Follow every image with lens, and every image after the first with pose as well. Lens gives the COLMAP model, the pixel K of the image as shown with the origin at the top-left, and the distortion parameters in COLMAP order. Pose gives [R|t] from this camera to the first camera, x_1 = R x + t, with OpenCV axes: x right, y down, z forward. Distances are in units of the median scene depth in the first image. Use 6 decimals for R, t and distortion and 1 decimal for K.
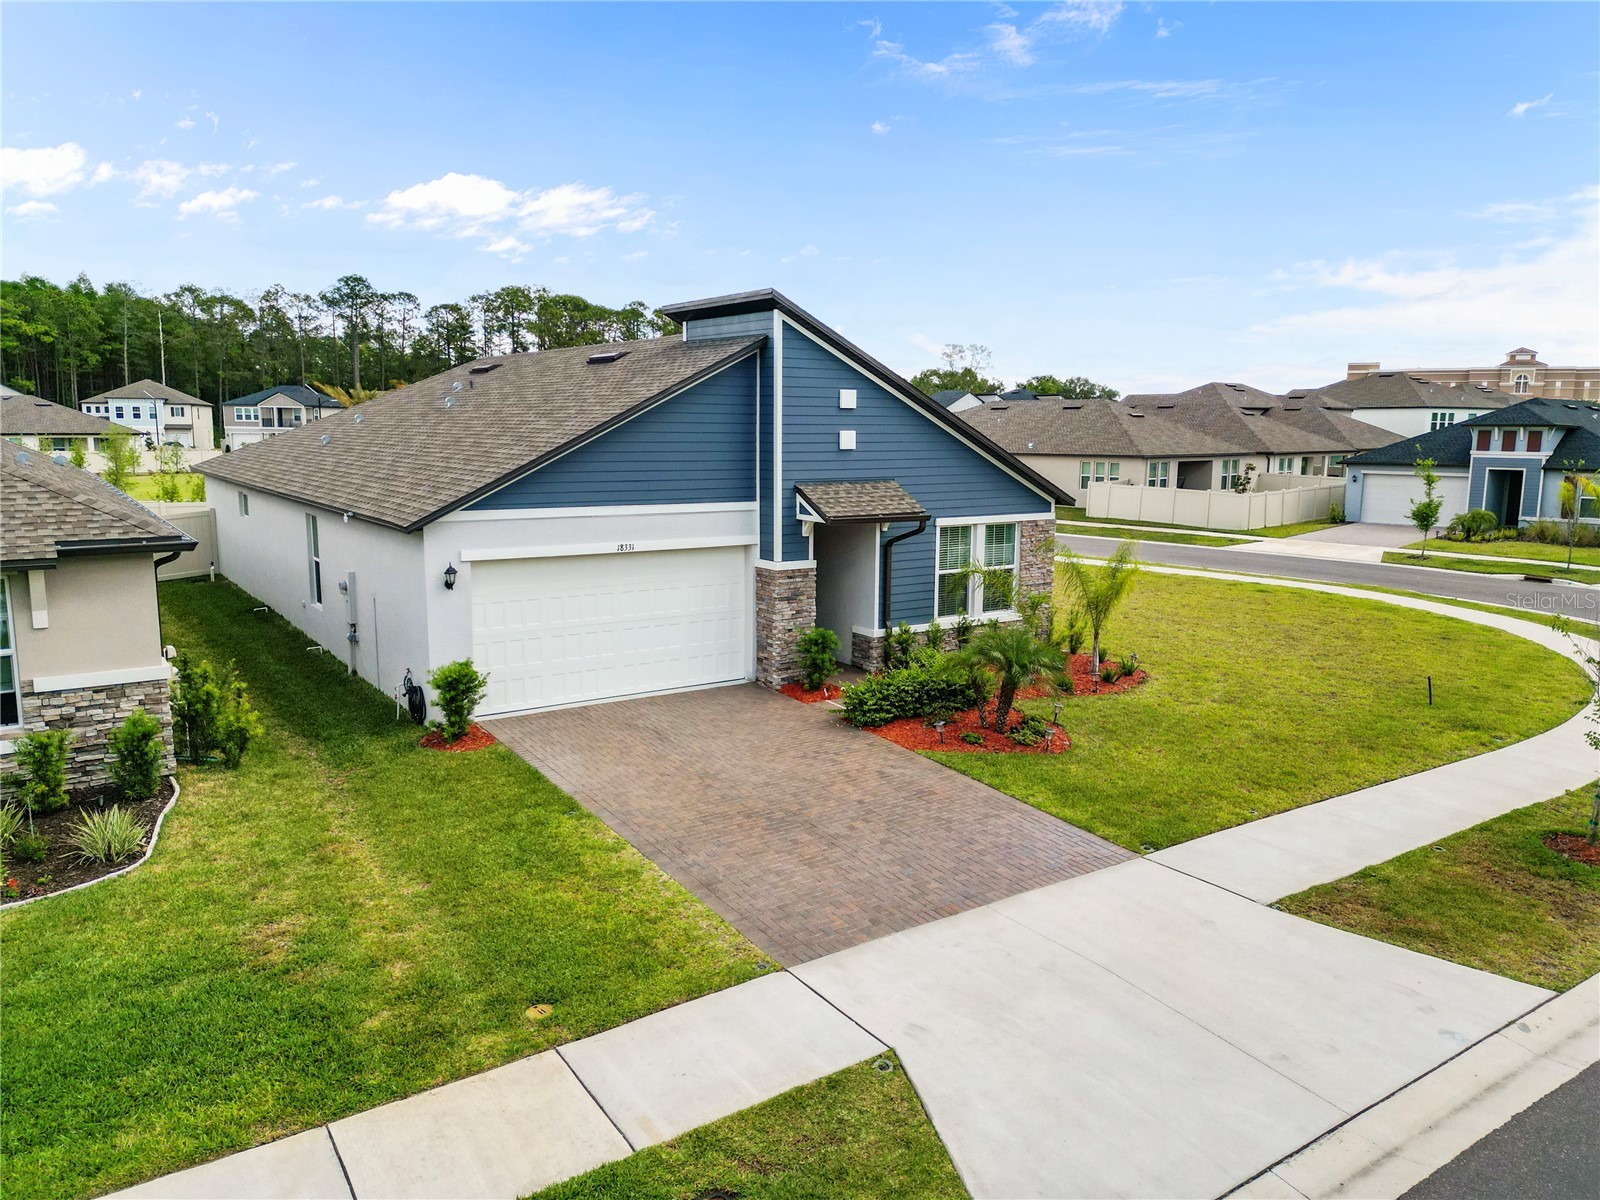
lens RADIAL K [[1122.8, 0, 803.7], [0, 1122.8, 603.7], [0, 0, 1]] dist [0.059267, -0.053434]
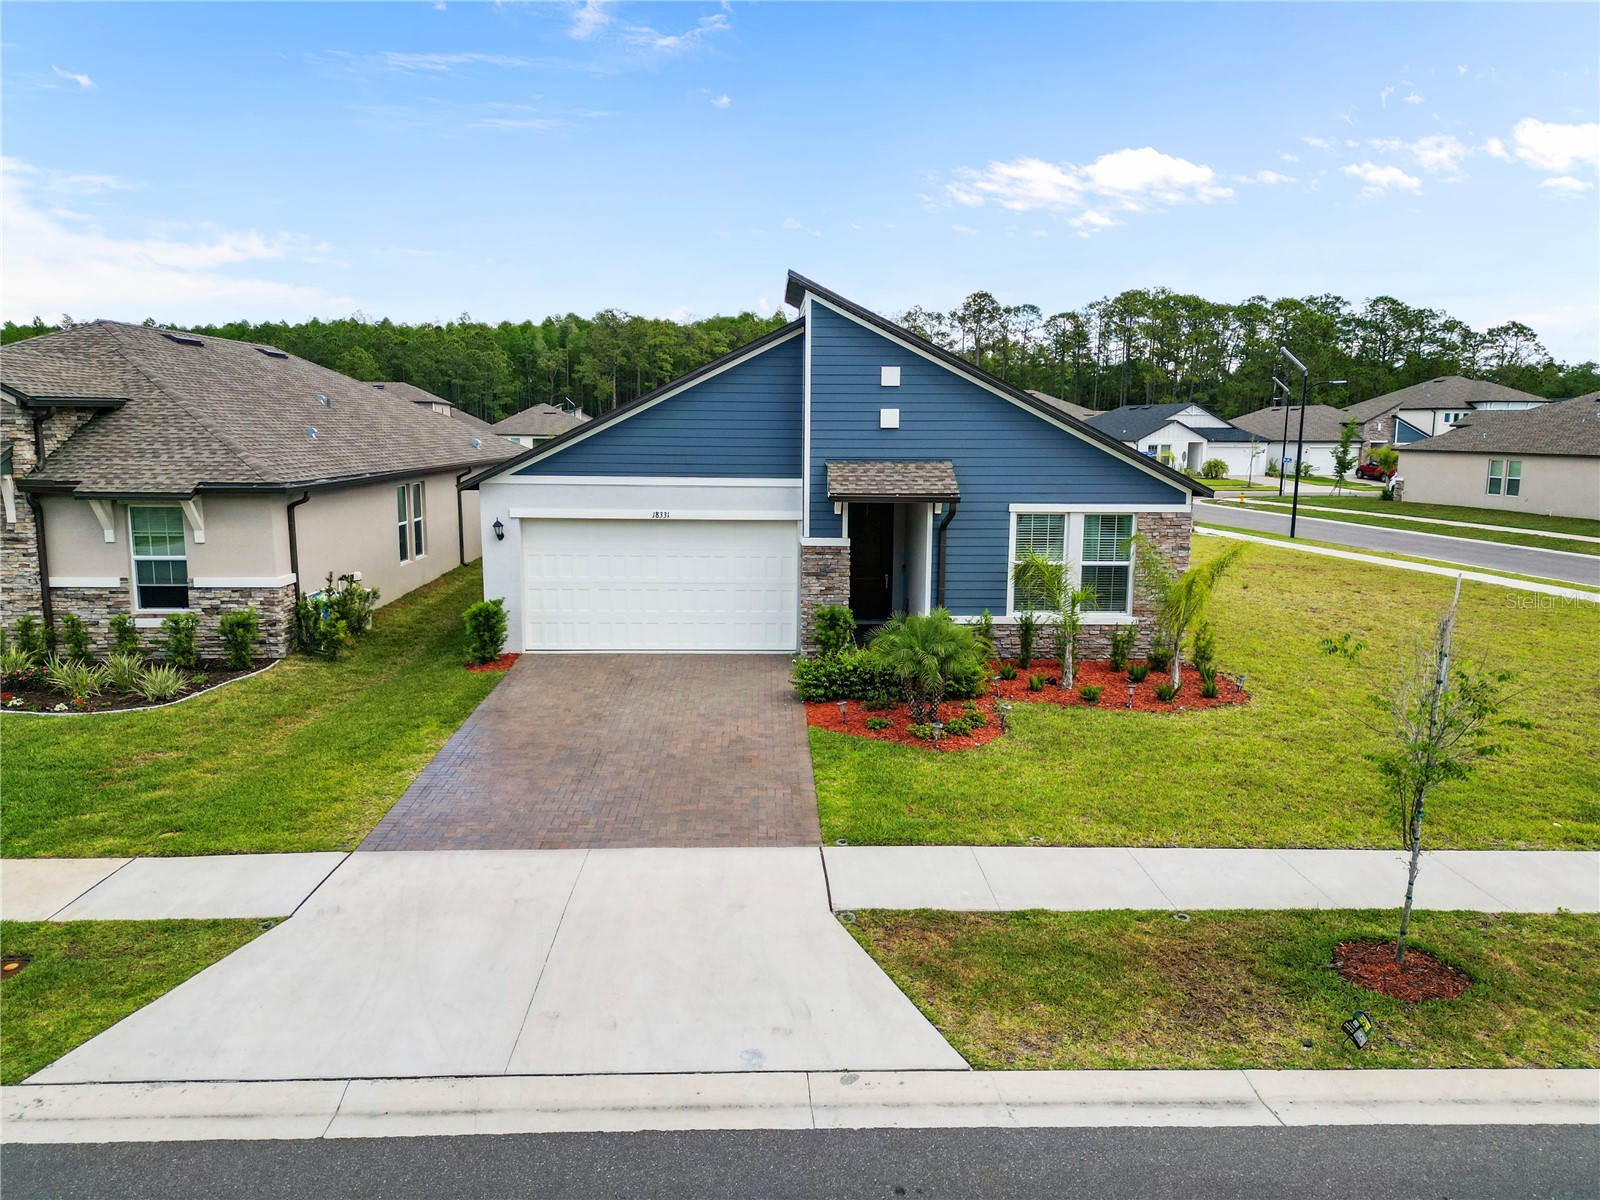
lens RADIAL K [[1122.8, 0, 805.0], [0, 1122.8, 598.9], [0, 0, 1]] dist [0.059267, -0.053434]
pose [[0.843326, 0.079455, -0.531496, 0.516989], [-0.085200, 0.996269, 0.013748, 0.004776], [0.530605, 0.033690, 0.846949, 0.132969]]
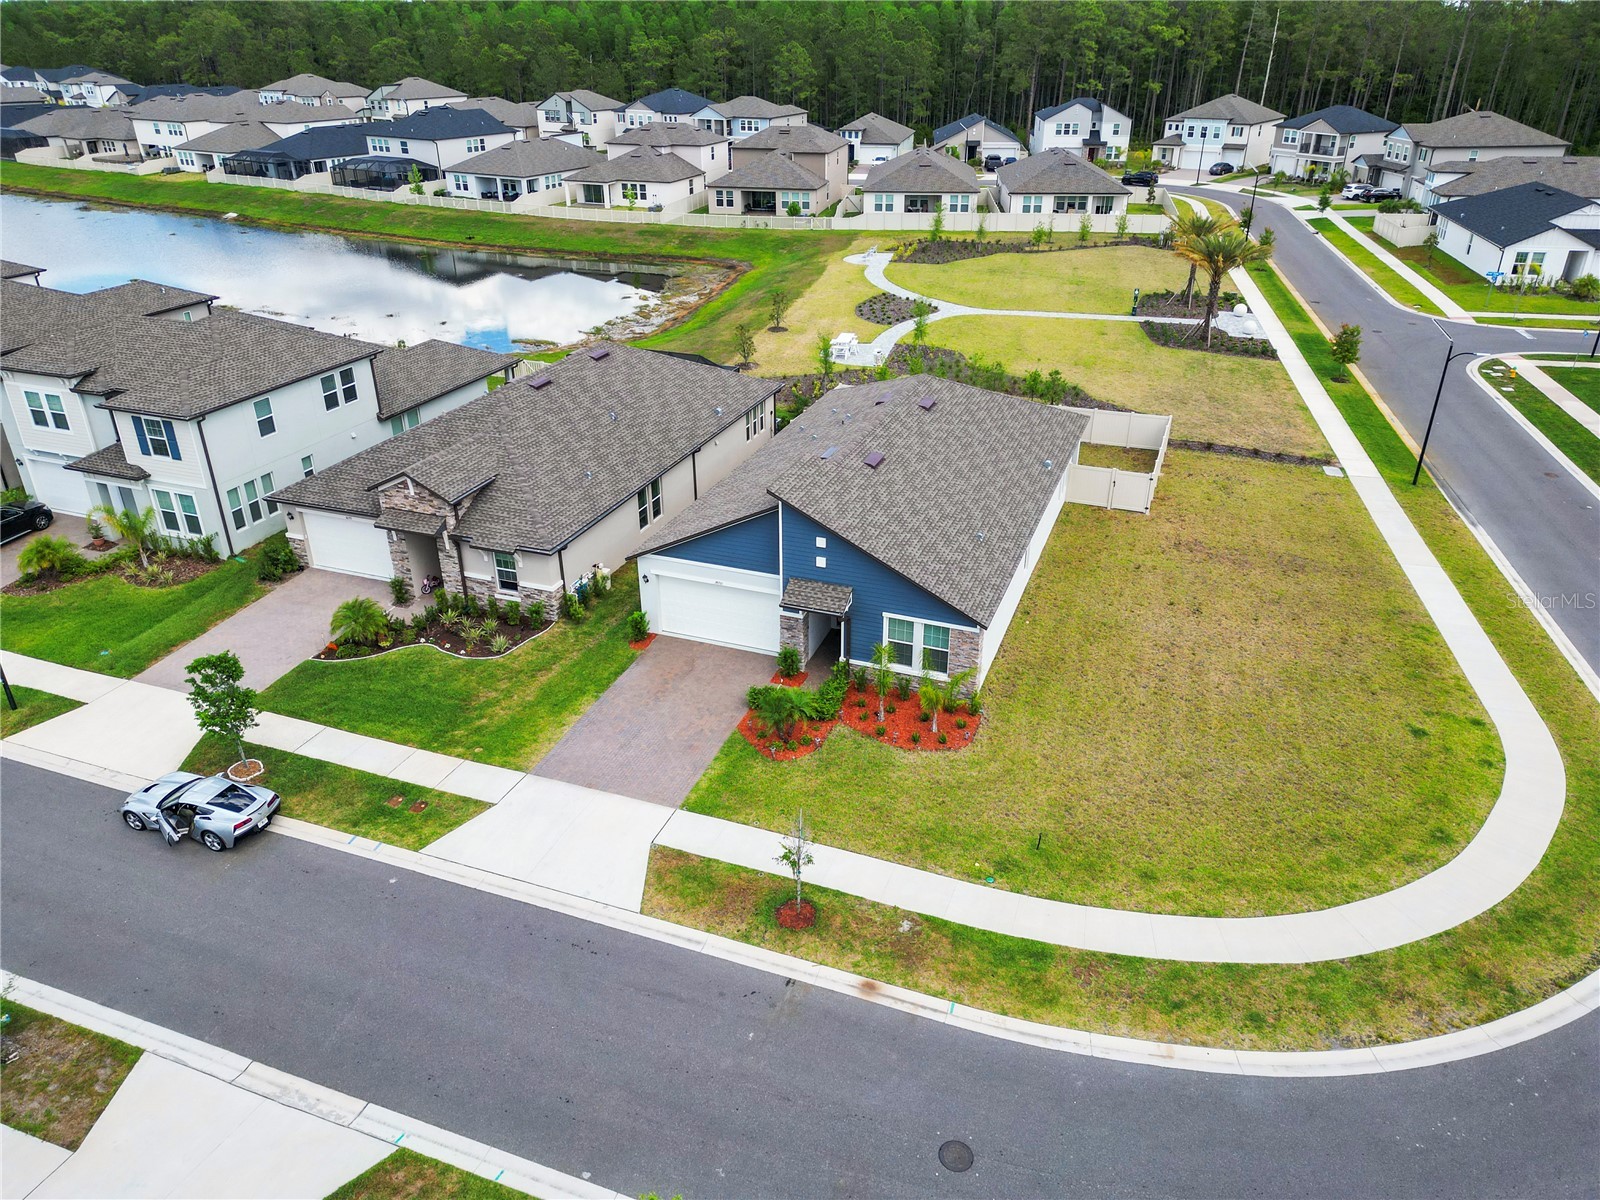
lens RADIAL K [[1122.8, 0, 805.2], [0, 1122.8, 601.0], [0, 0, 1]] dist [0.059267, -0.053434]
pose [[0.567467, 0.365209, -0.737973, 1.425251], [-0.122033, 0.923660, 0.363264, -0.761690], [0.814303, -0.116083, 0.568714, -0.082146]]
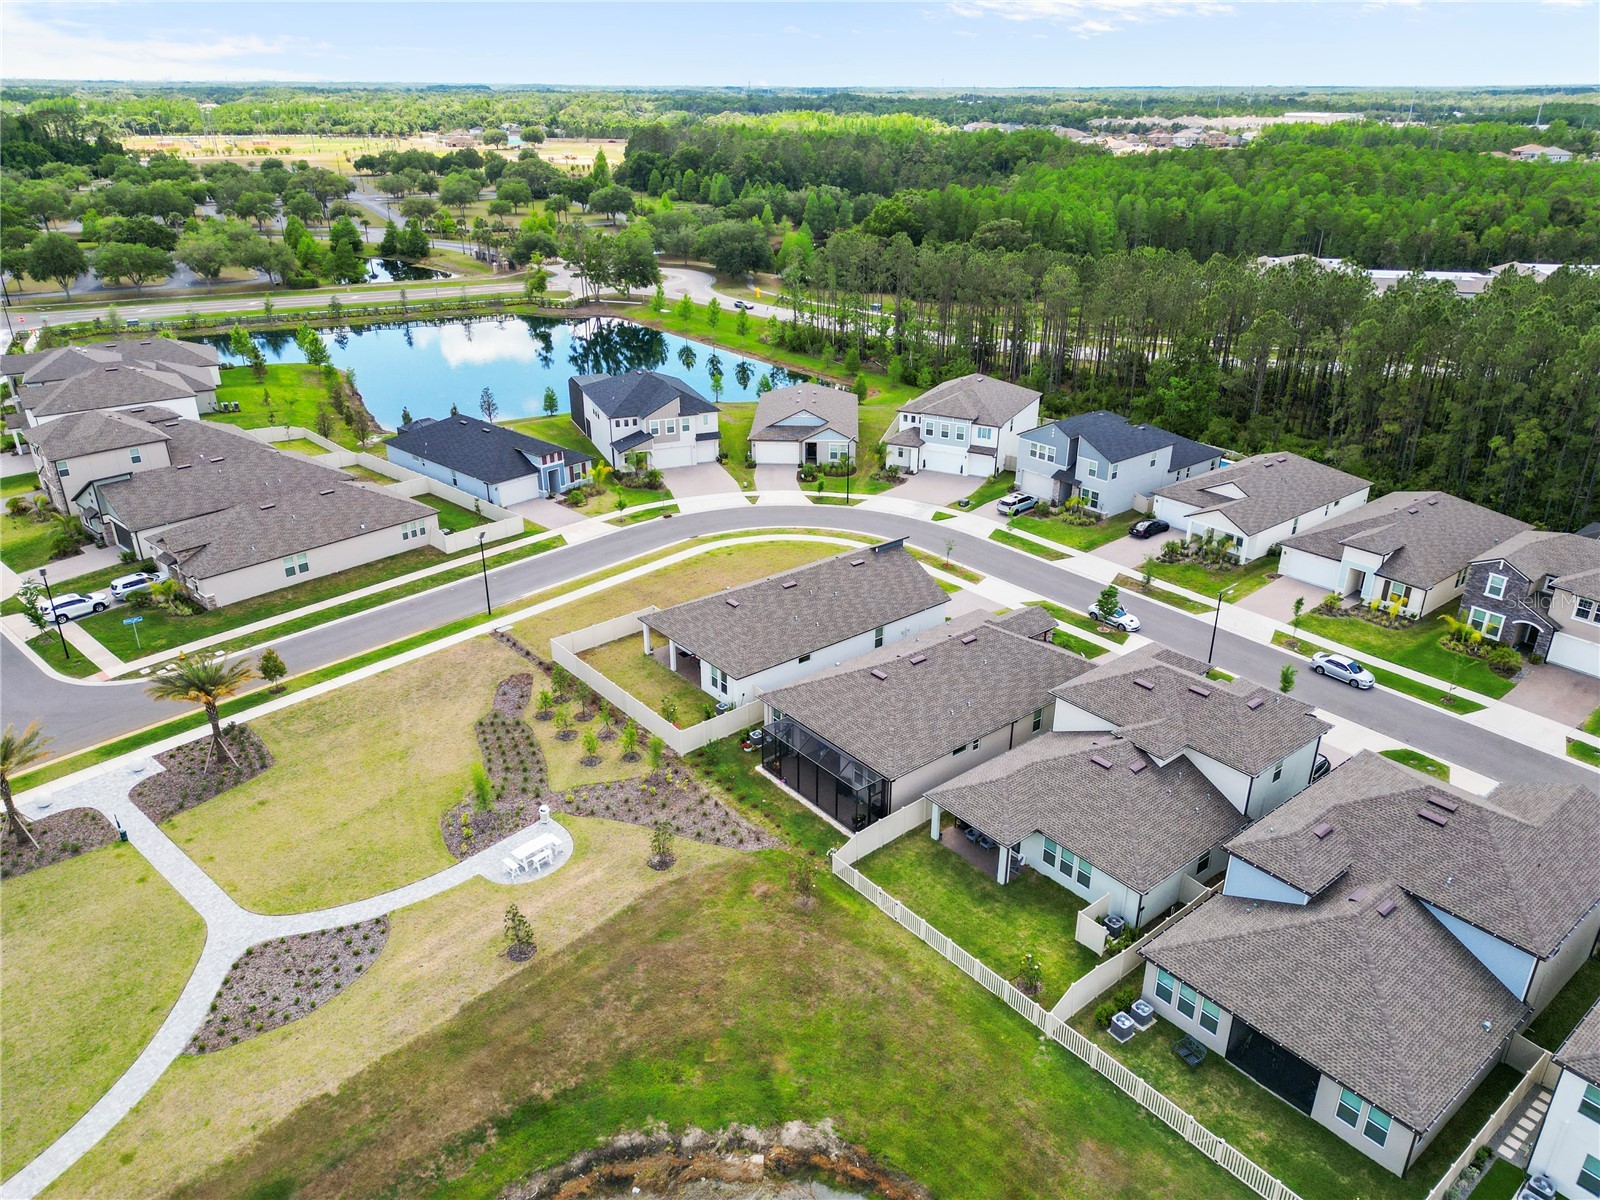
lens RADIAL K [[1122.8, 0, 814.7], [0, 1122.8, 602.0], [0, 0, 1]] dist [0.059267, -0.053434]
pose [[-0.090553, -0.423203, 0.901499, -4.527904], [0.145682, 0.889851, 0.432368, -2.187578], [-0.985179, 0.170484, -0.018926, 1.475002]]
